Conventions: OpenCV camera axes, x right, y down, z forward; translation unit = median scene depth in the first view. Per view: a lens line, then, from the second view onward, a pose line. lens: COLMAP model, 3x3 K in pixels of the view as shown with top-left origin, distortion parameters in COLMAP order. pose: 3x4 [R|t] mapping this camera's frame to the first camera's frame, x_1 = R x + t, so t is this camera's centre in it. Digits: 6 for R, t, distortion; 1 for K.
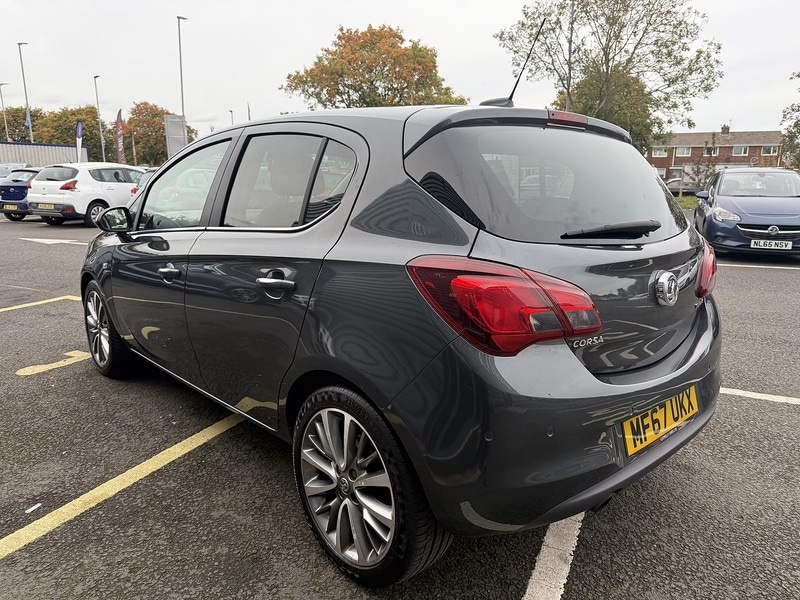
lens RADIAL K [[566.9, 0, 398.3], [0, 566.9, 299.1], [0, 0, 1]] dist [0.023899, -0.031487]
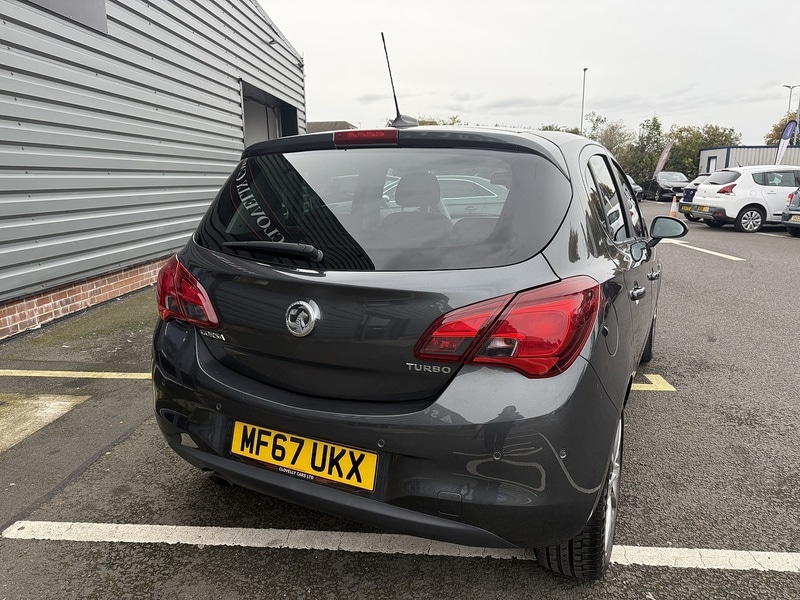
lens RADIAL K [[566.9, 0, 398.3], [0, 566.9, 299.1], [0, 0, 1]] dist [0.023899, -0.031487]
pose [[0.364159, 0.184688, -0.912841, 0.086885], [-0.186749, 0.974714, 0.122706, -0.012238], [0.912421, 0.125788, 0.389442, 0.049223]]
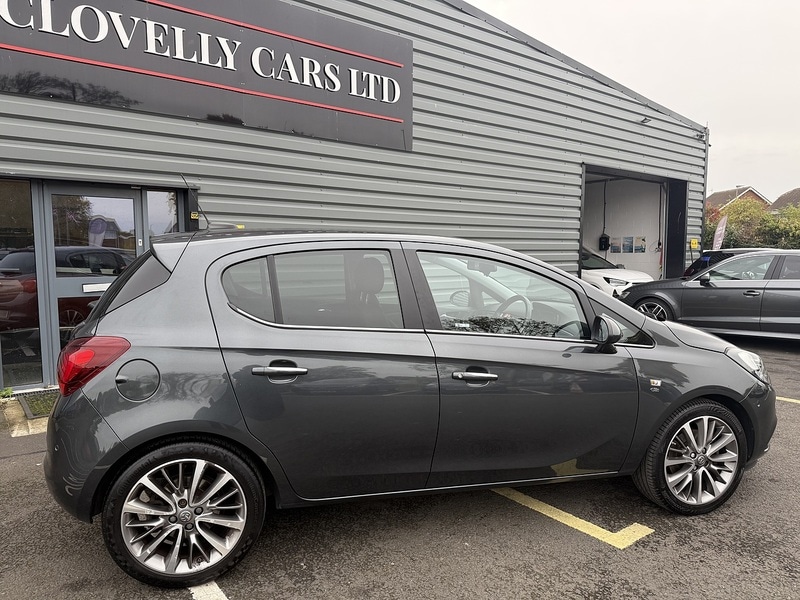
lens RADIAL K [[565.6, 0, 400.9], [0, 565.6, 298.1], [0, 0, 1]] dist [0.024272, -0.030597]
pose [[-0.442426, 0.065733, -0.894393, 0.095937], [-0.192638, 0.967064, 0.166366, -0.037916], [0.875871, 0.245899, -0.415191, 0.156068]]
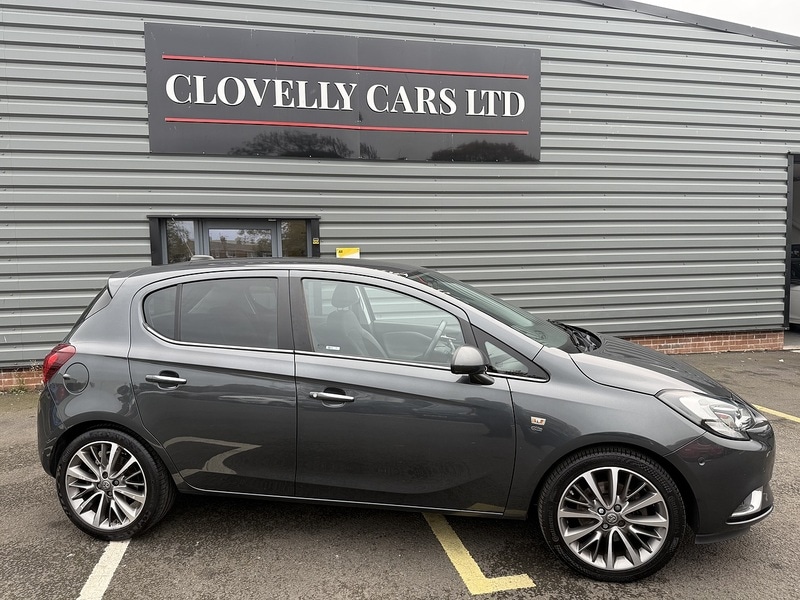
lens RADIAL K [[563.3, 0, 397.1], [0, 563.3, 299.9], [0, 0, 1]] dist [0.027994, -0.037927]
pose [[-0.787890, 0.046114, -0.614087, 0.058716], [-0.116495, 0.968026, 0.222160, -0.051976], [0.604697, 0.246575, -0.757326, 0.208623]]
